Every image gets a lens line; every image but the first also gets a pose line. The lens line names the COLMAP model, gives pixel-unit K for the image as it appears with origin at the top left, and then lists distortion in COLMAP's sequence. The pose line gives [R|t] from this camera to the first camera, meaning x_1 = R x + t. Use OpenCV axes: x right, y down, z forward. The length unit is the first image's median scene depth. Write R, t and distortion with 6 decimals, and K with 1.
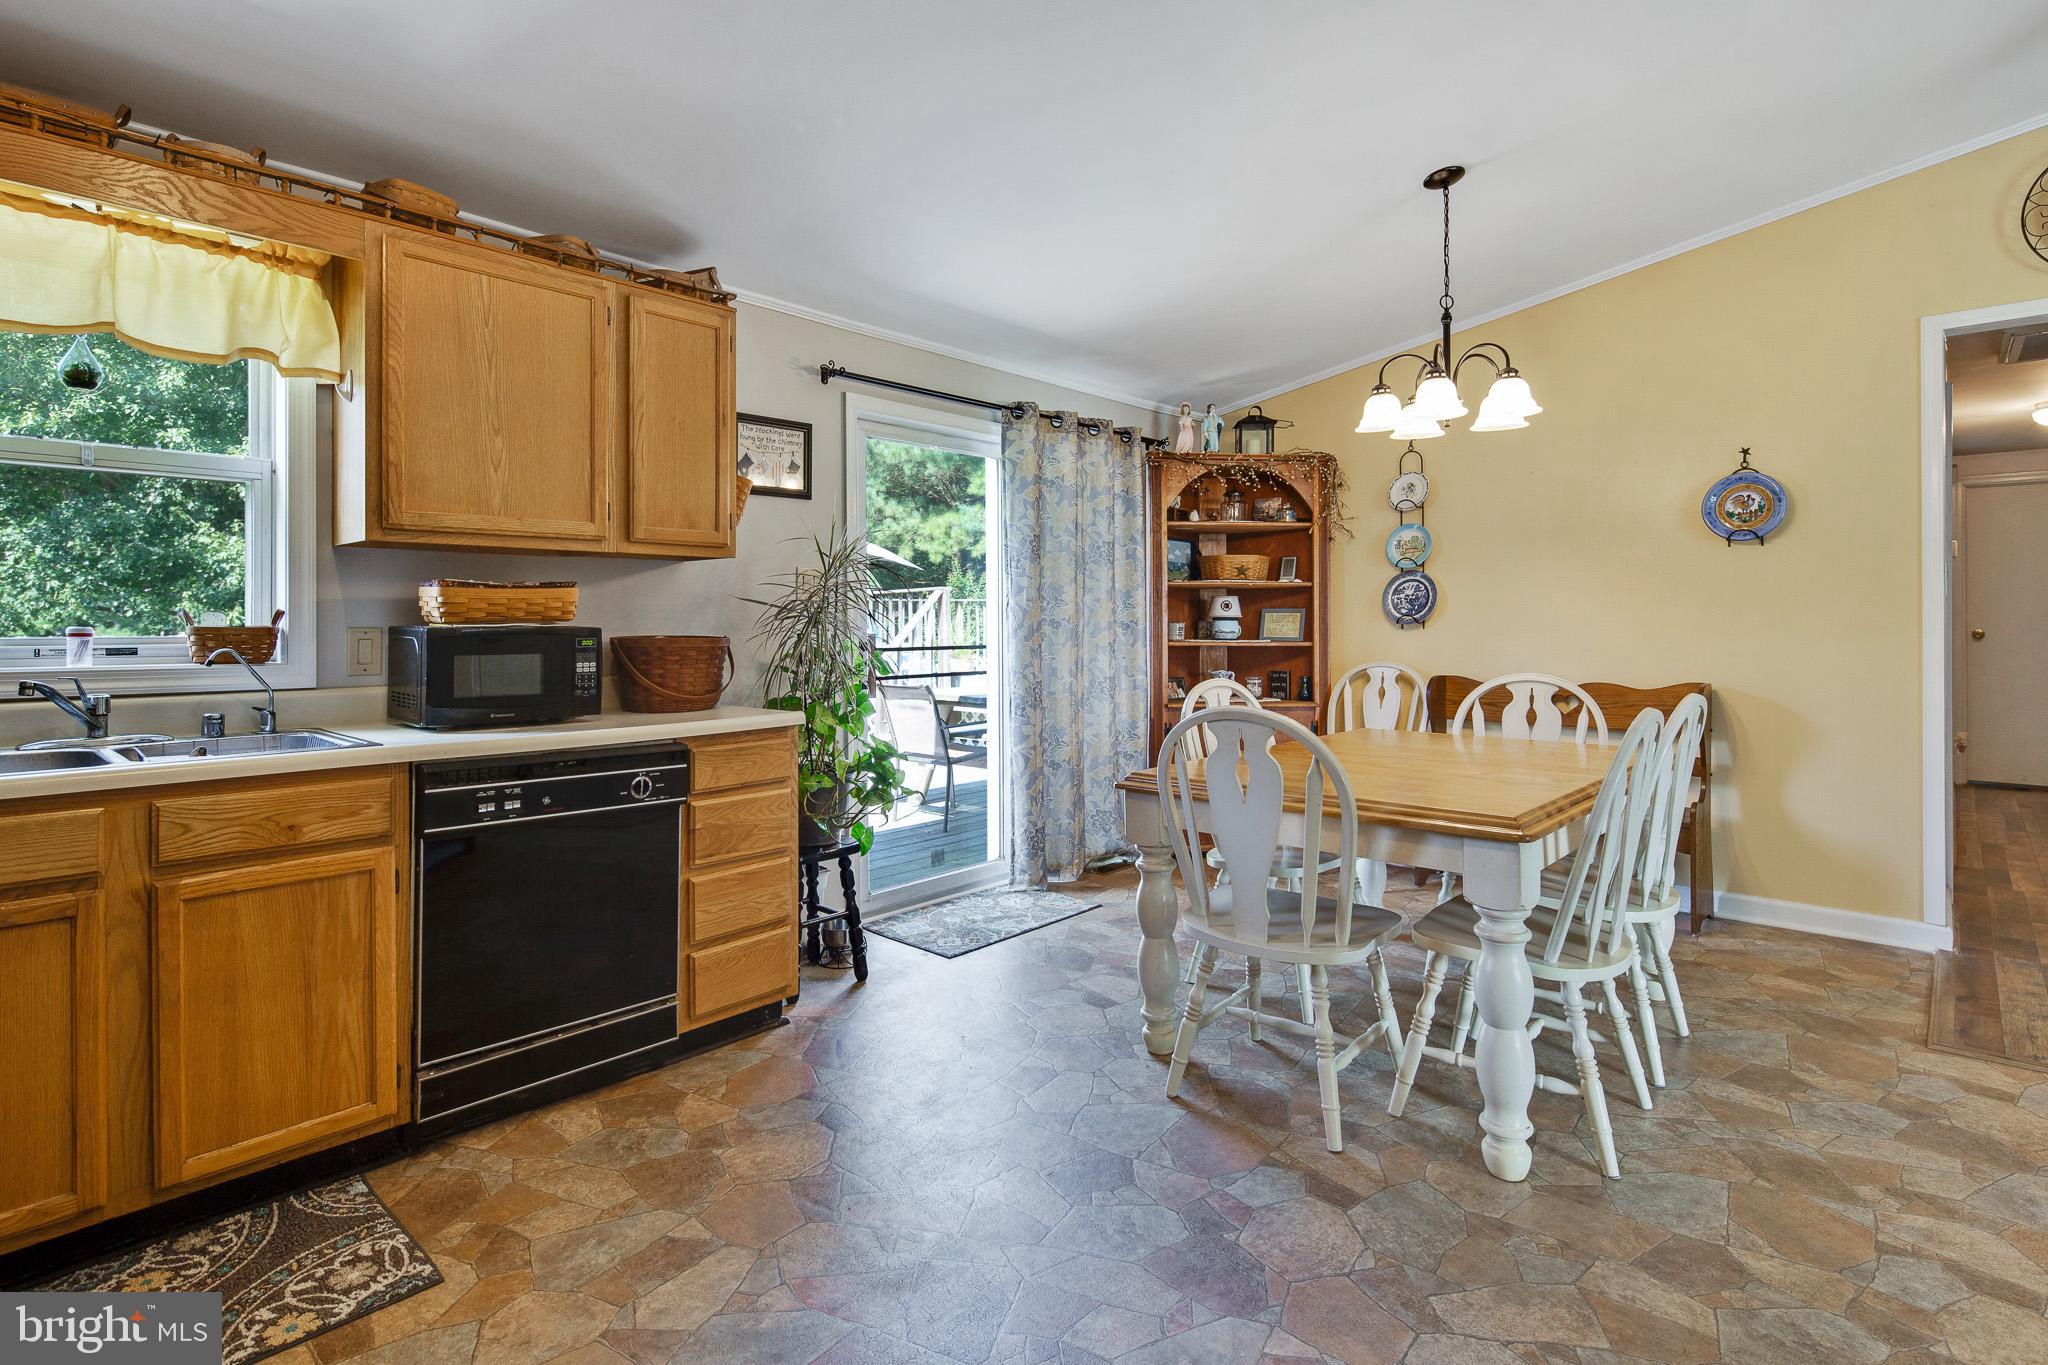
lens RADIAL K [[1000.5, 0, 1050.6], [0, 1000.5, 613.8], [0, 0, 1]] dist [0.003830, -0.003934]
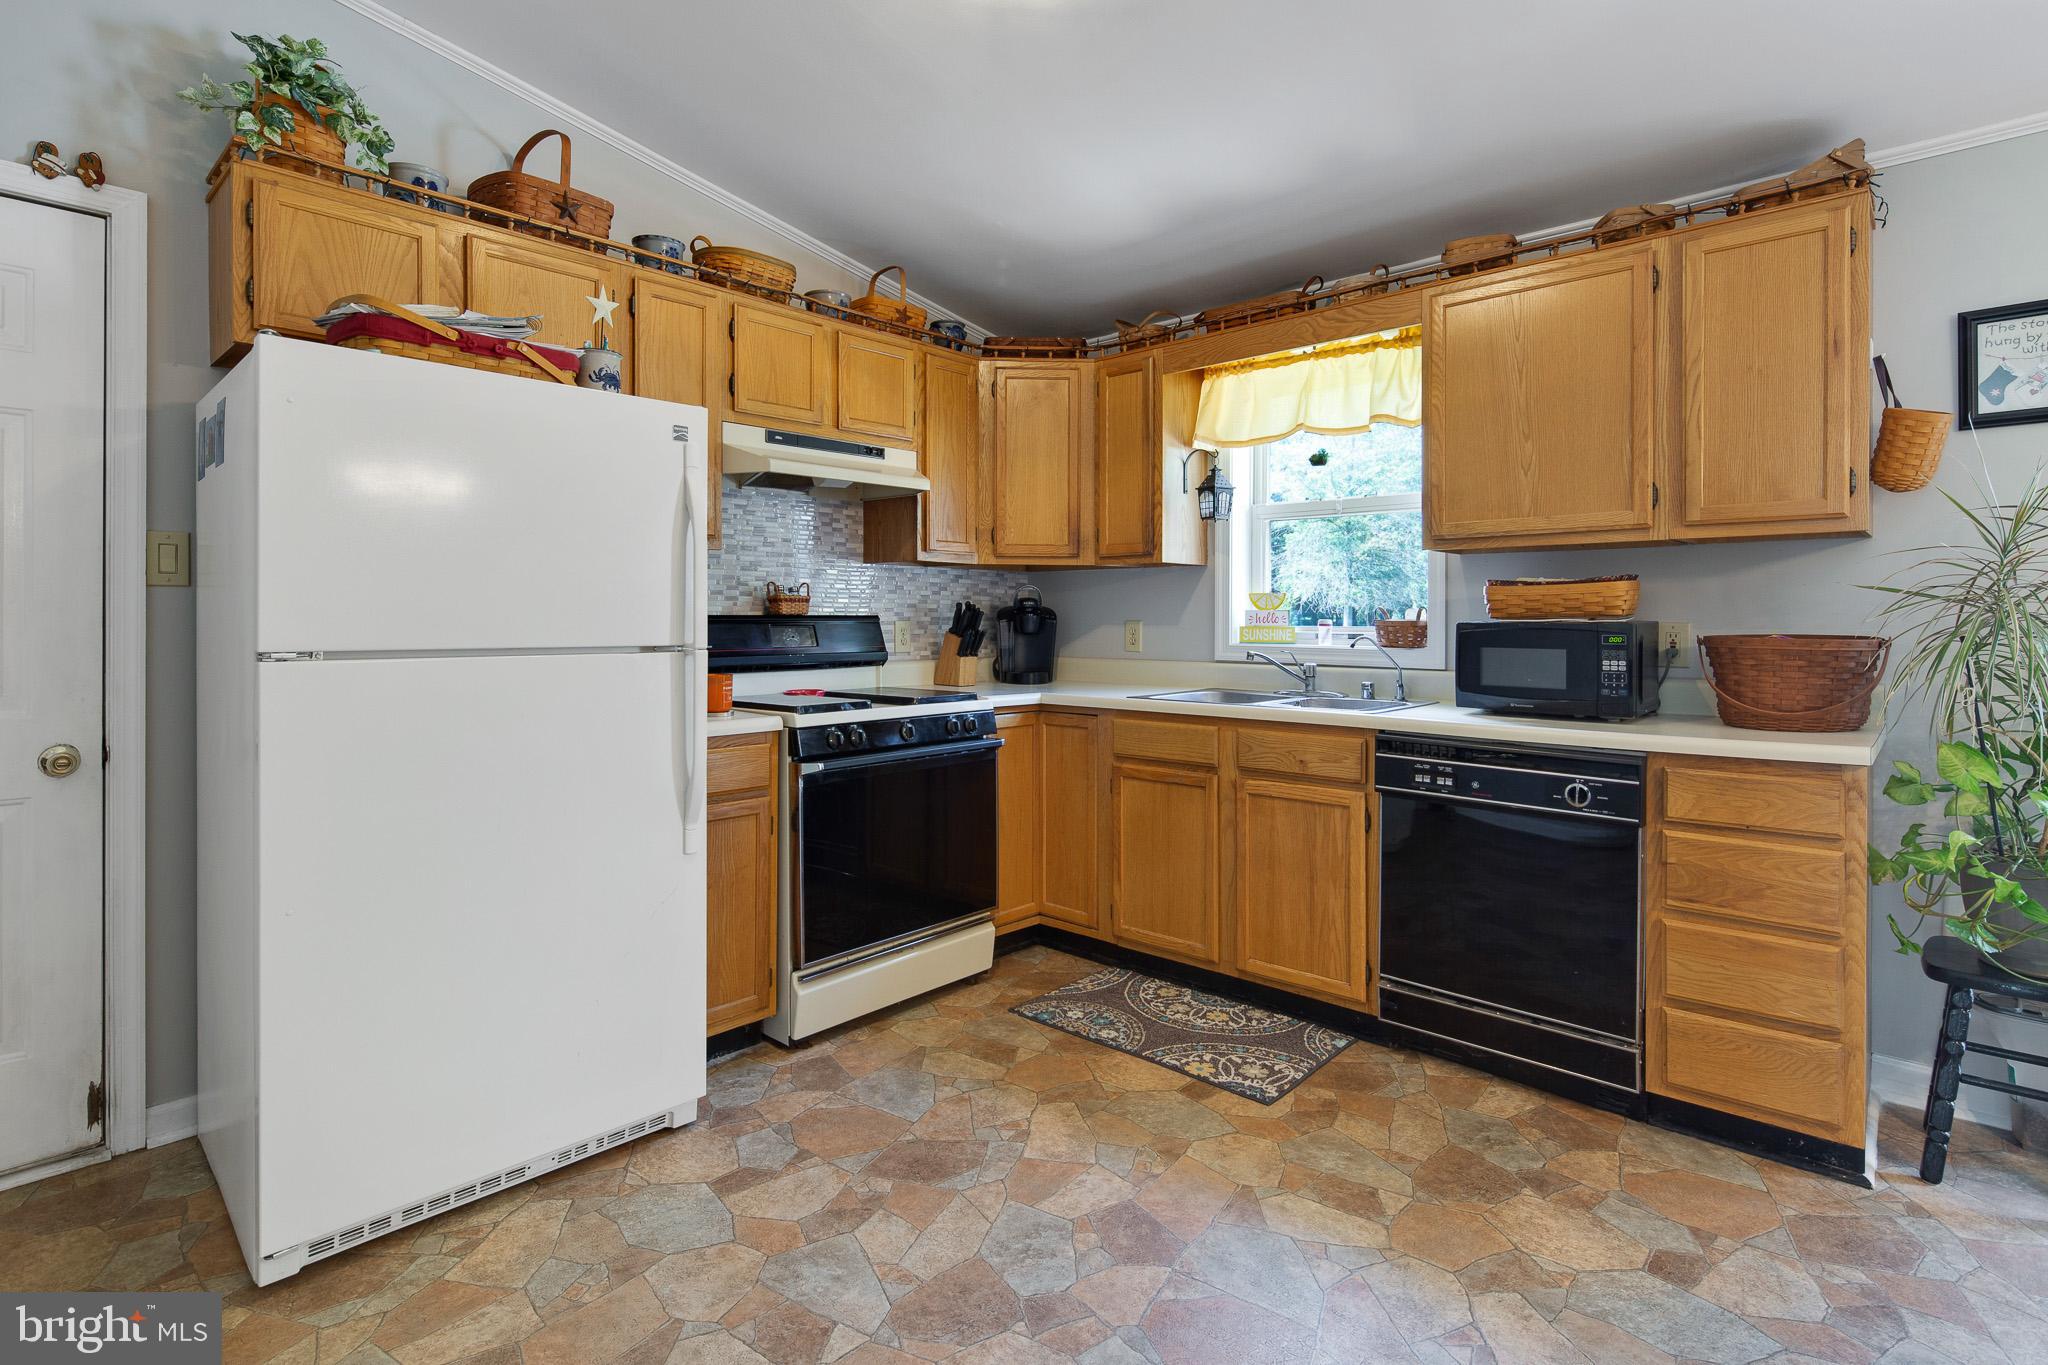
lens RADIAL K [[1000.5, 0, 993.5], [0, 1000.5, 625.8], [0, 0, 1]] dist [0.003830, -0.003934]
pose [[-0.025634, 0.009958, -0.999622, 0.553719], [0.005852, 0.999935, 0.009811, 0.003598], [0.999654, -0.005598, -0.025690, 0.496117]]
